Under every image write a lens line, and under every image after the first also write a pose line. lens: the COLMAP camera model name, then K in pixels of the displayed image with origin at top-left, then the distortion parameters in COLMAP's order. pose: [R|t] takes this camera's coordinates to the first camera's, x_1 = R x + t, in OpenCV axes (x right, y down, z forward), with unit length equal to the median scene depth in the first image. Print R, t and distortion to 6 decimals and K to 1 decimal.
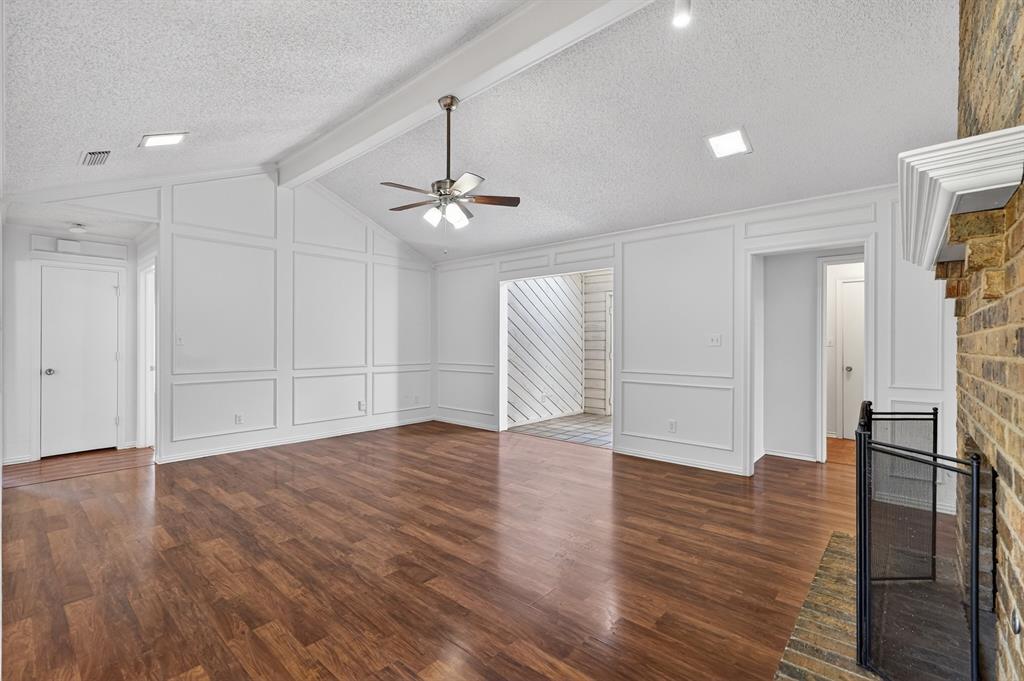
lens RADIAL K [[456.1, 0, 515.1], [0, 456.1, 343.4], [0, 0, 1]] dist [-0.007507, 0.003968]
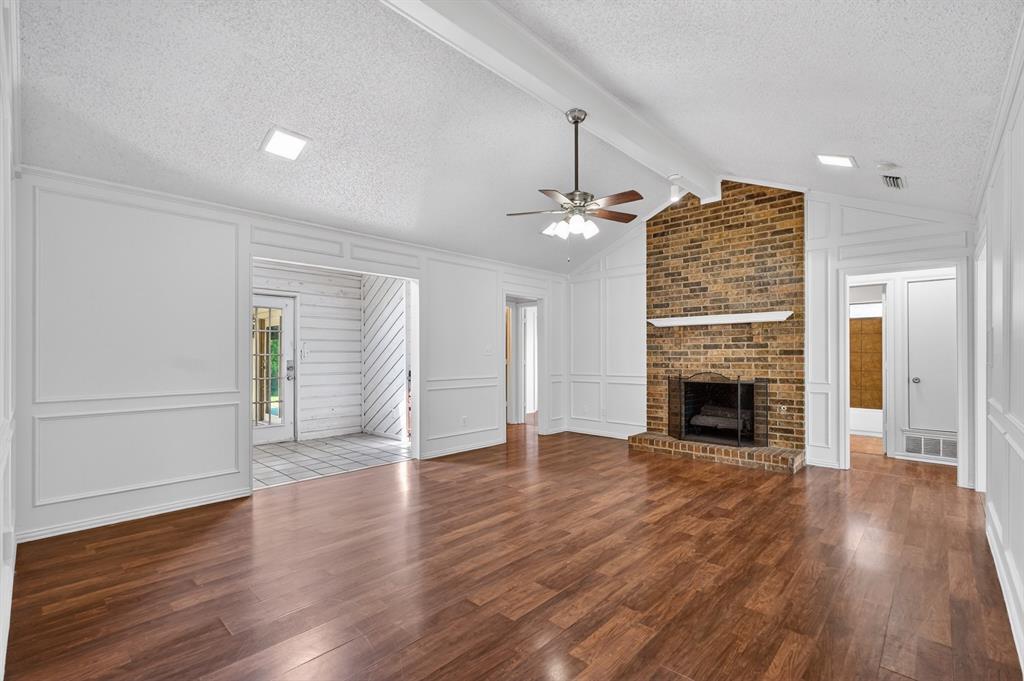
lens RADIAL K [[456.1, 0, 510.7], [0, 456.1, 349.5], [0, 0, 1]] dist [-0.007507, 0.003968]
pose [[0.034438, 0.009208, 0.999364, -1.429129], [0.003385, 0.999951, -0.009330, 0.002493], [-0.999401, 0.003704, 0.034405, 1.364786]]
